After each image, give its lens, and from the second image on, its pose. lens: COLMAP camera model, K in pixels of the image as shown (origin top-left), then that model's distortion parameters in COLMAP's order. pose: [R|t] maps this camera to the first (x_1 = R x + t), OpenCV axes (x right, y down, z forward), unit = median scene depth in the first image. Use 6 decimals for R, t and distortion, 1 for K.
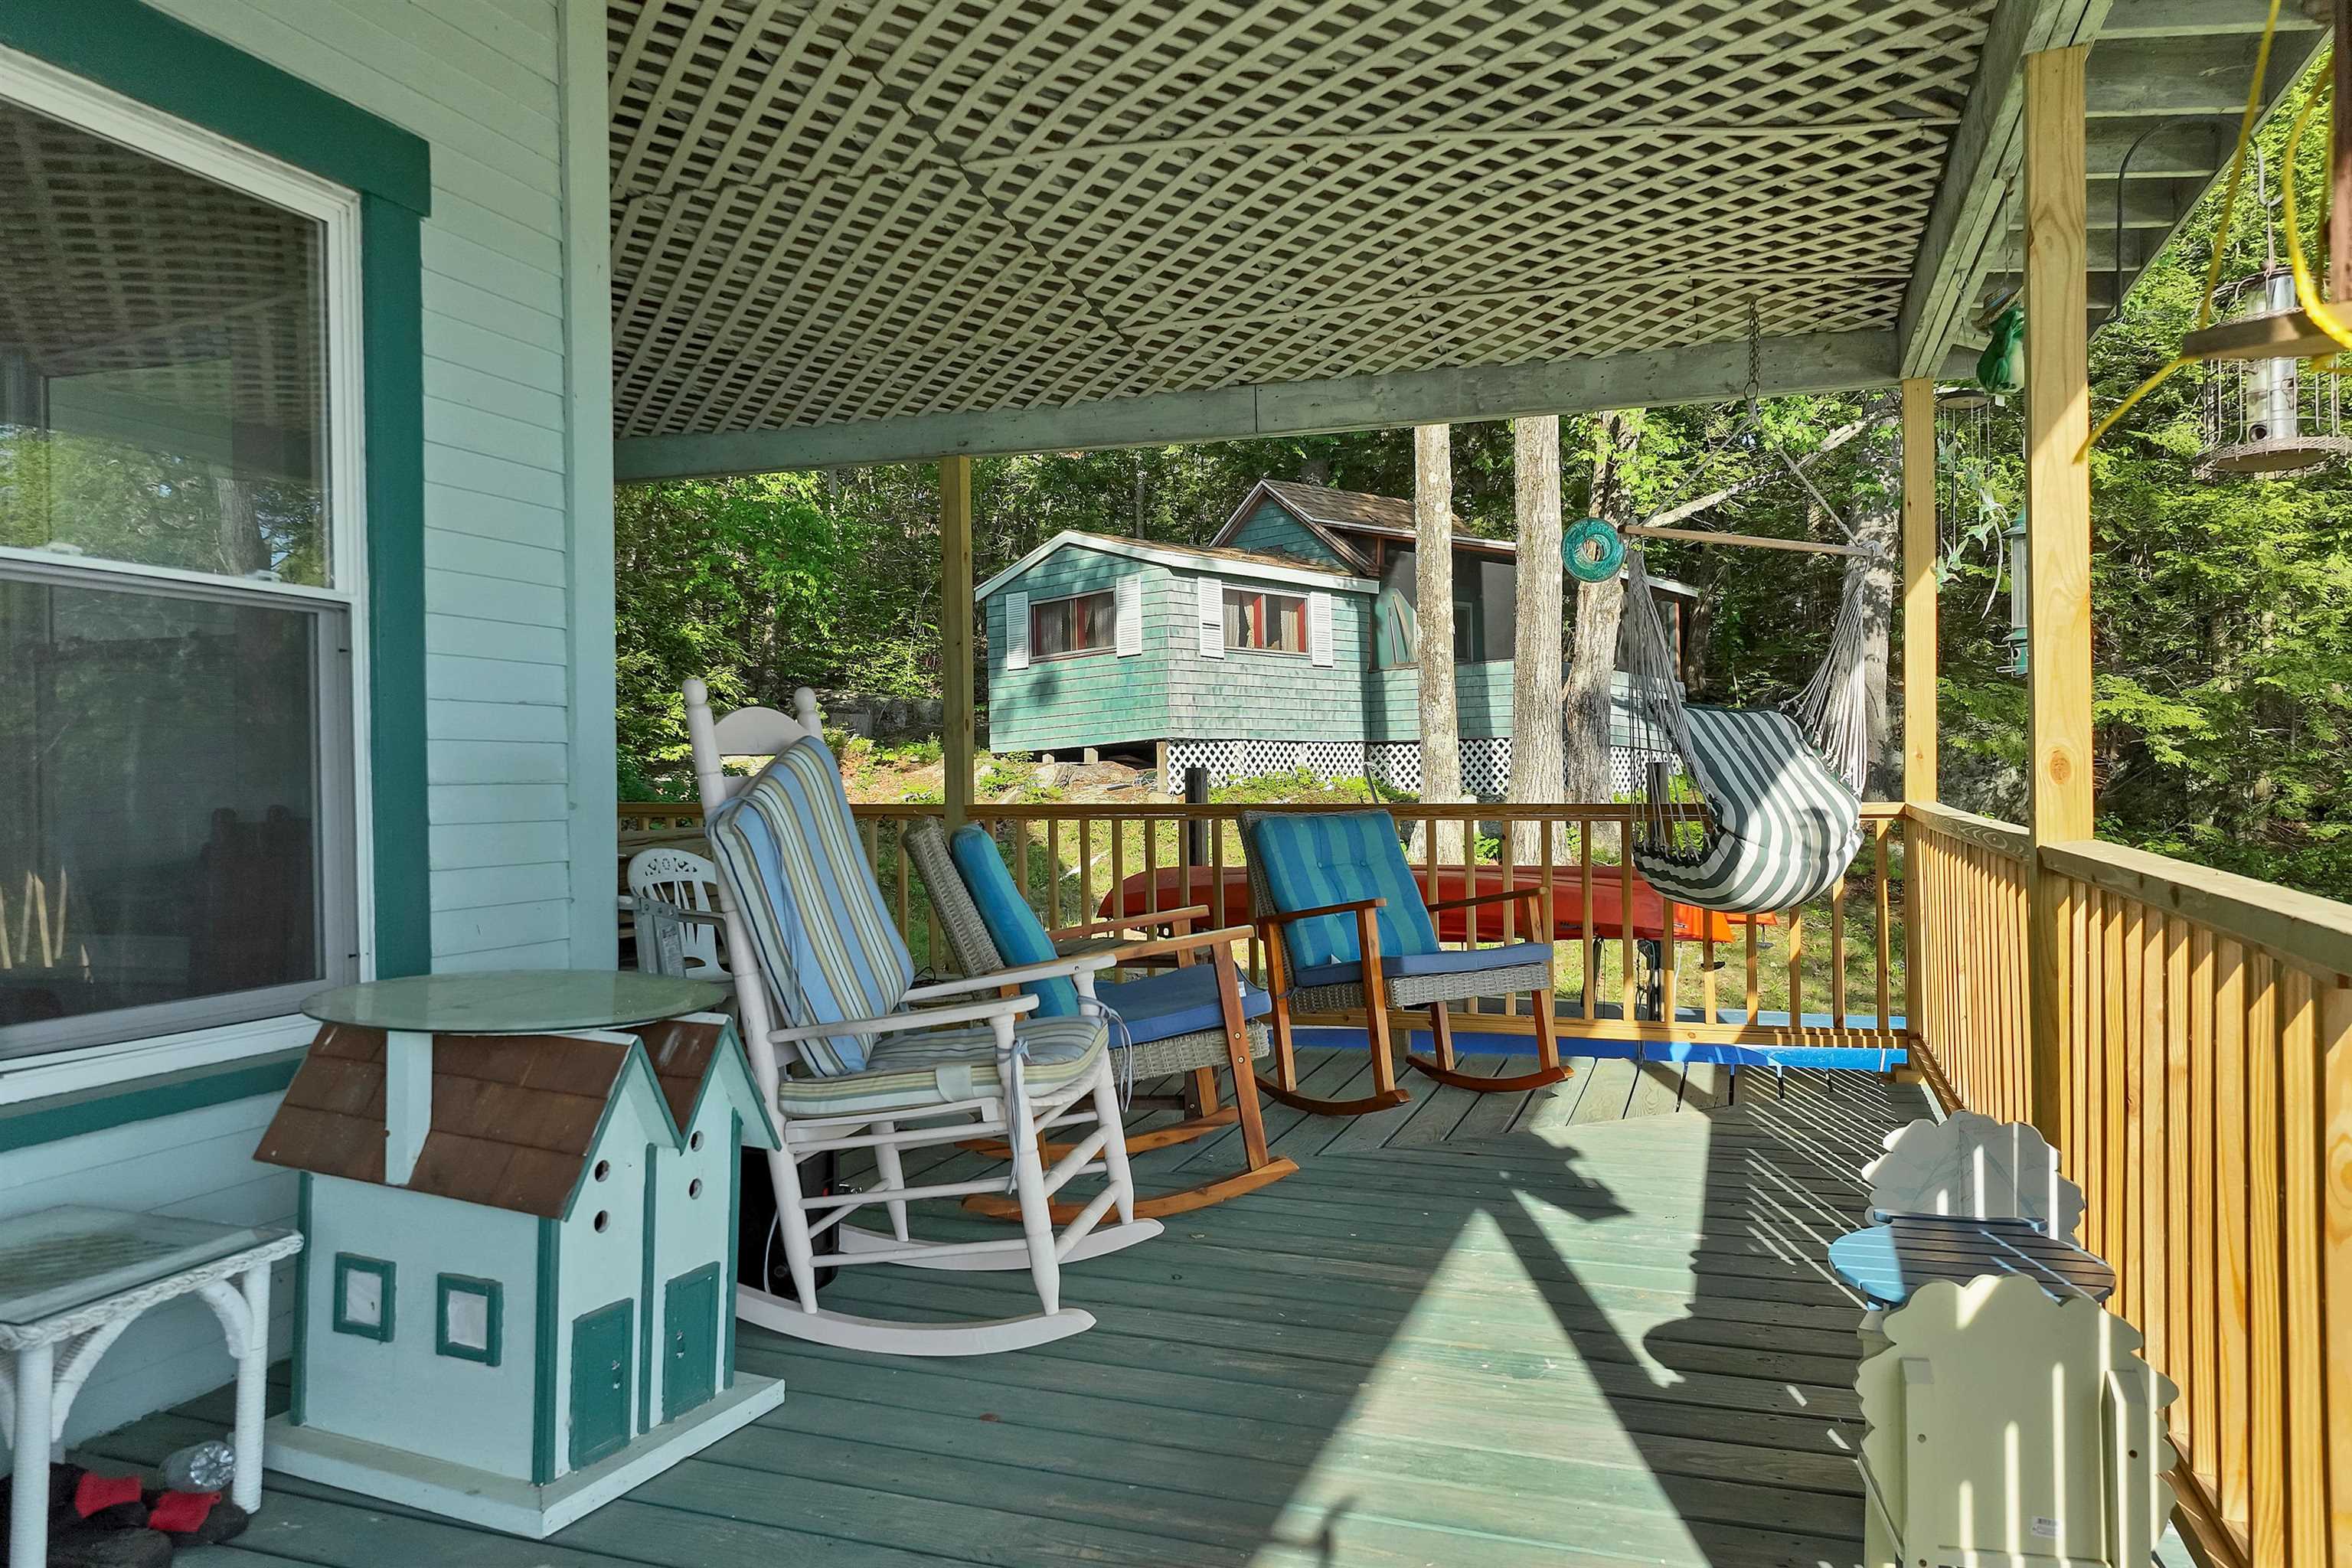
lens RADIAL K [[1570.7, 0, 1176.0], [0, 1570.7, 784.0], [0, 0, 1]] dist [-0.004261, 0.000132]
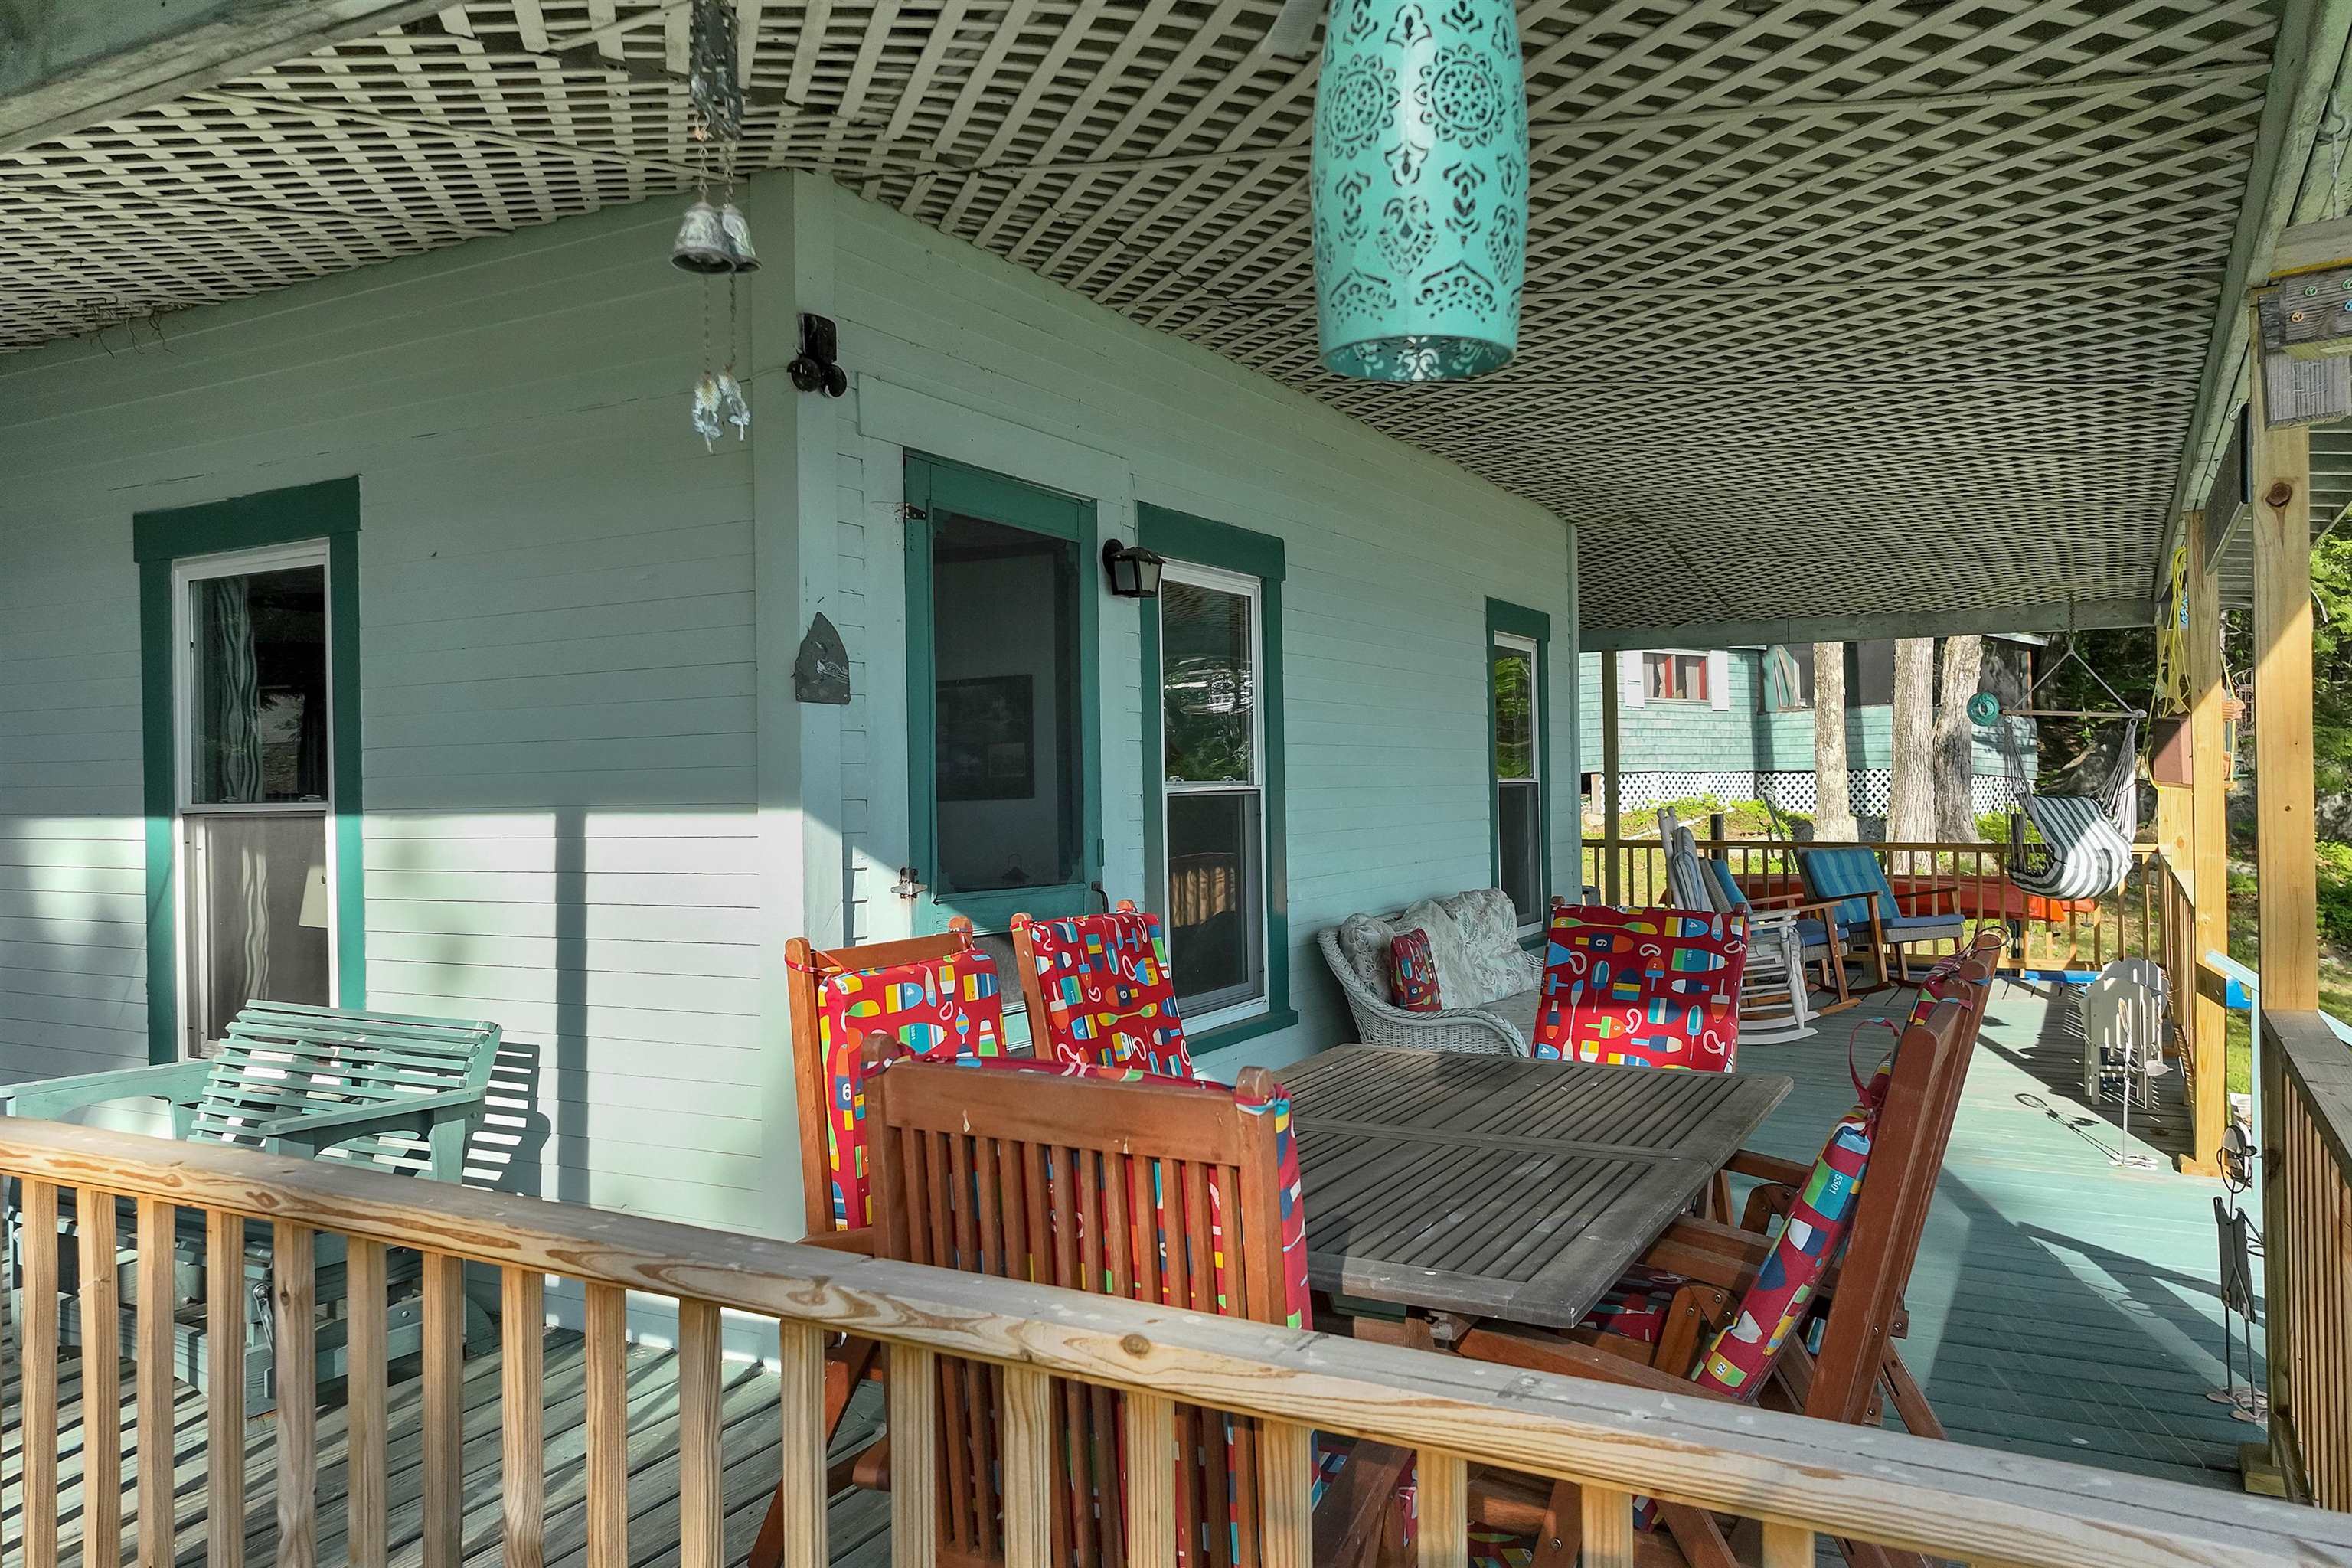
lens RADIAL K [[1664.2, 0, 1176.0], [0, 1664.2, 784.0], [0, 0, 1]] dist [-0.003218, 0.023953]
pose [[0.986577, -0.001469, -0.163287, -0.126419], [0.001718, 0.999998, 0.001381, -0.022016], [0.163285, -0.001643, 0.986578, -0.393777]]
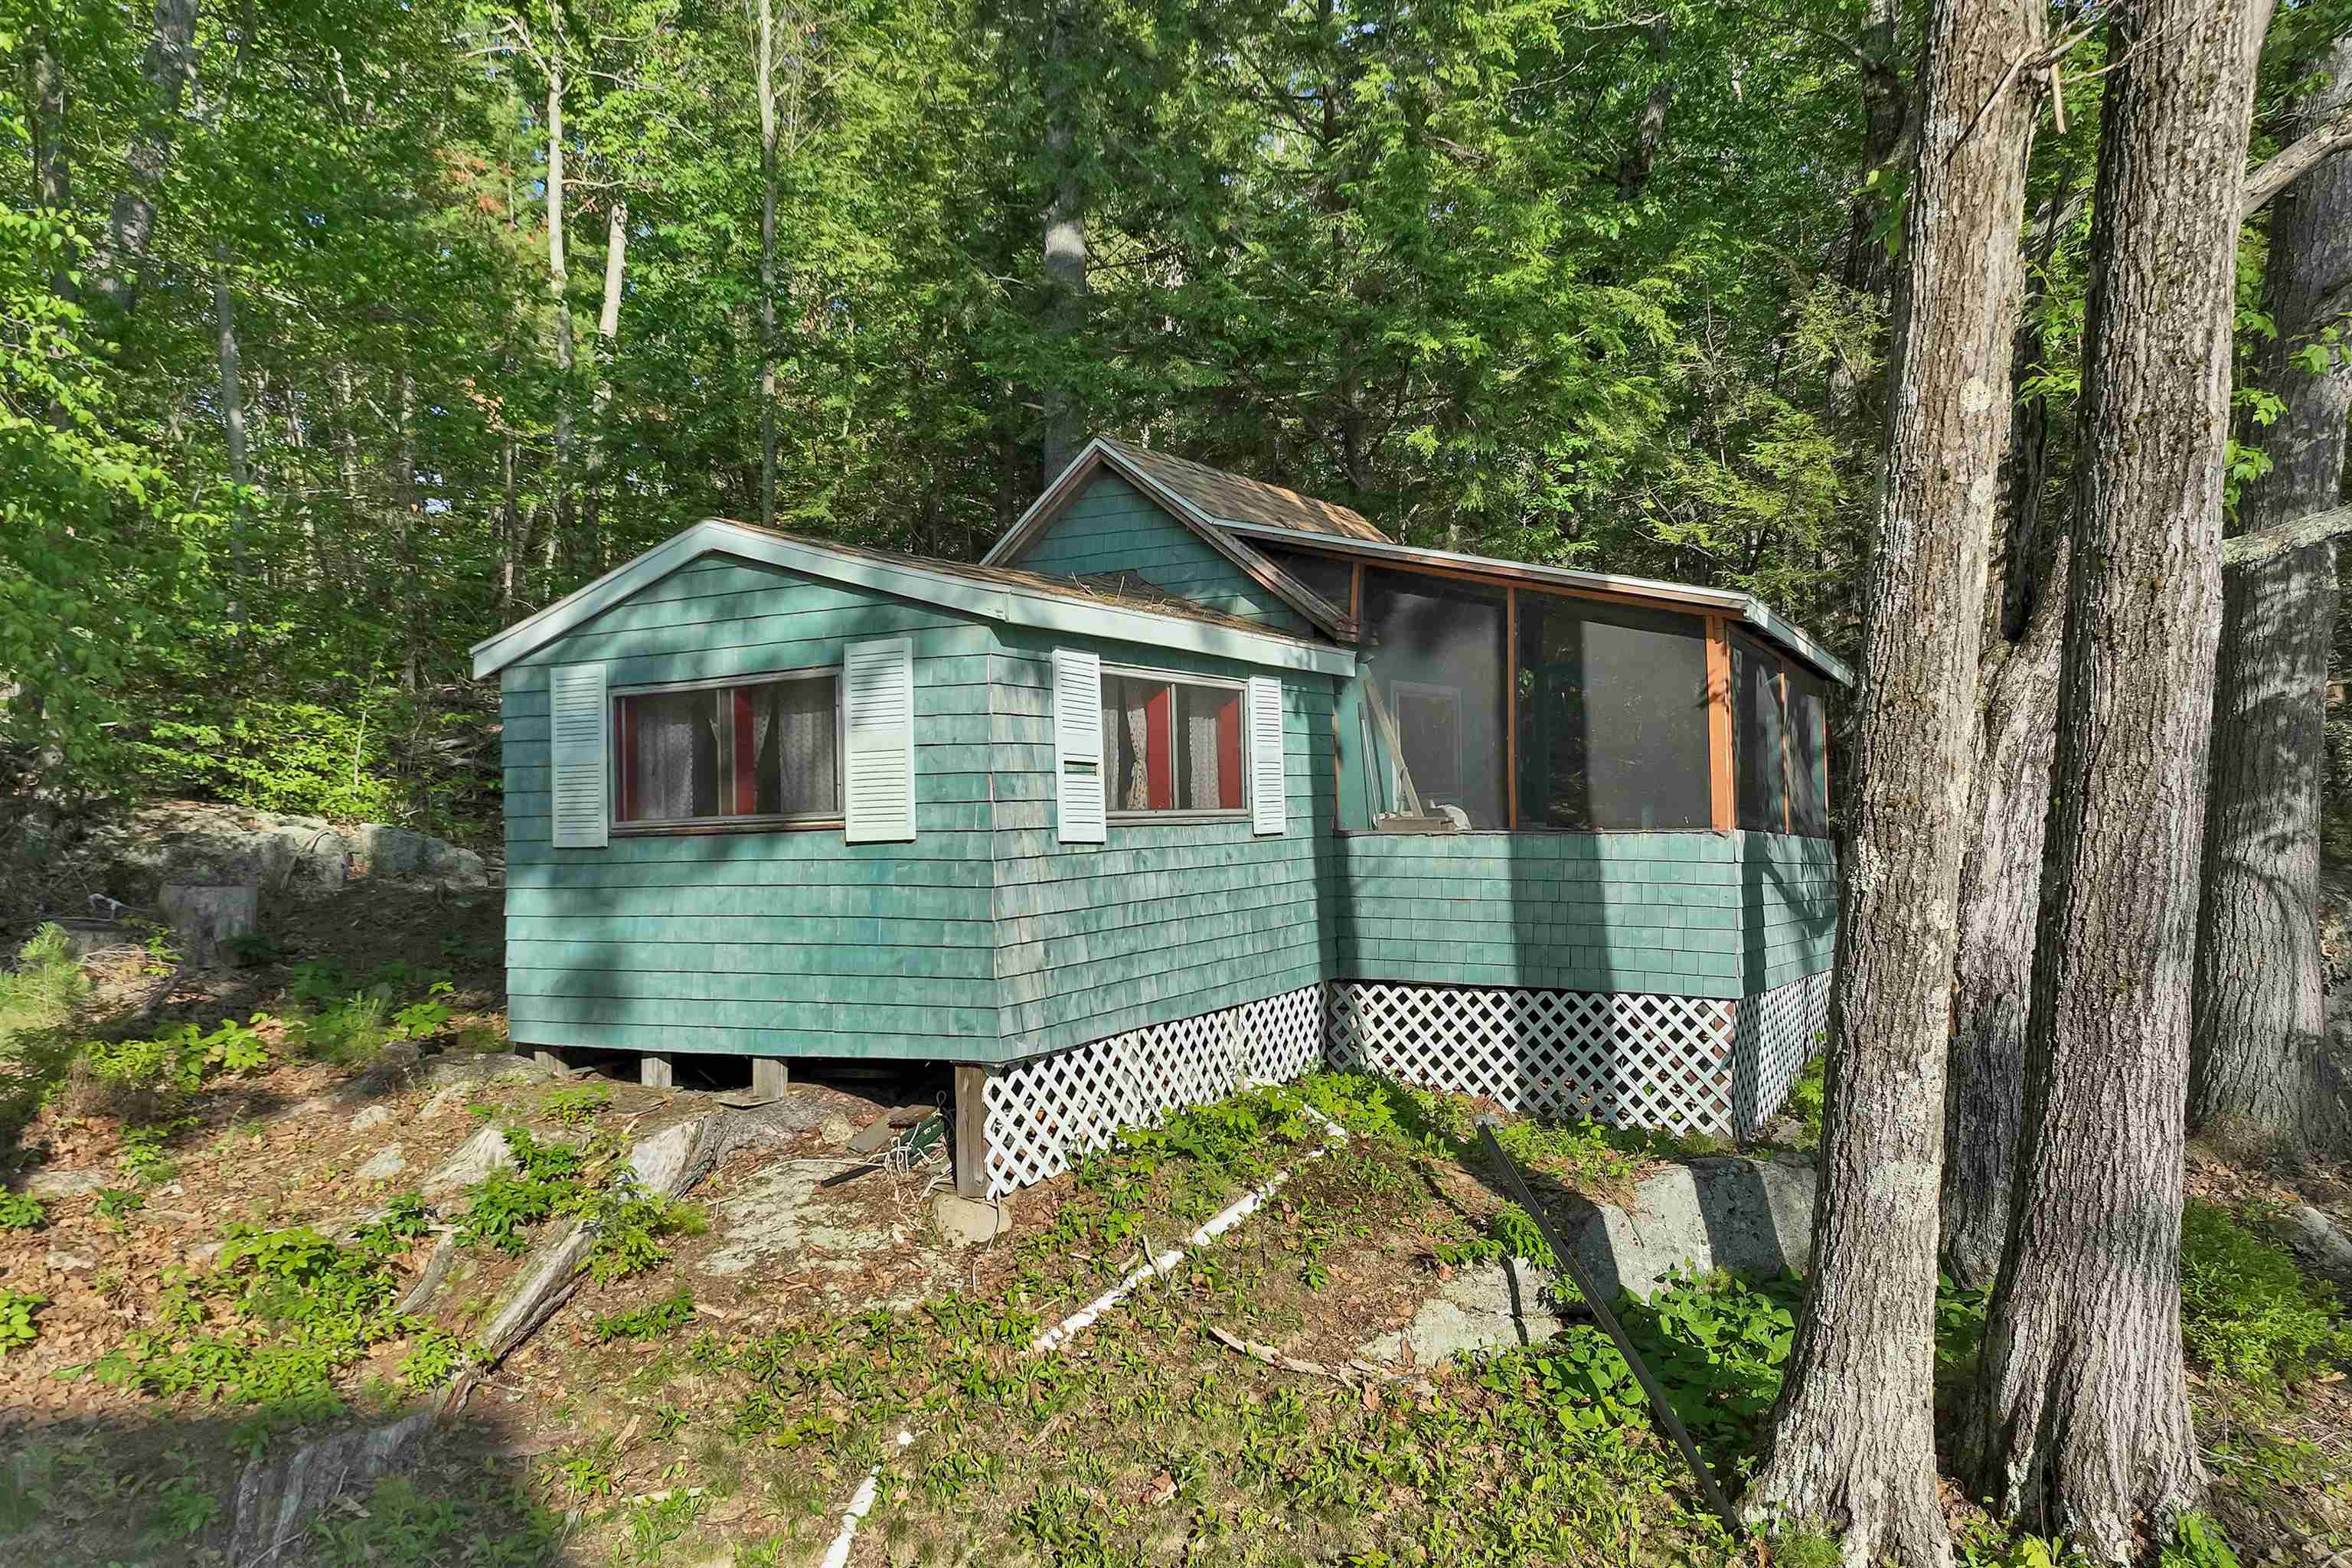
lens RADIAL K [[1664.2, 0, 1176.0], [0, 1664.2, 784.0], [0, 0, 1]] dist [-0.003218, 0.023953]
pose [[0.966411, 0.001509, 0.256996, -0.066424], [0.002364, 0.999888, -0.014762, -0.091452], [-0.256989, 0.014874, 0.966300, 0.584411]]
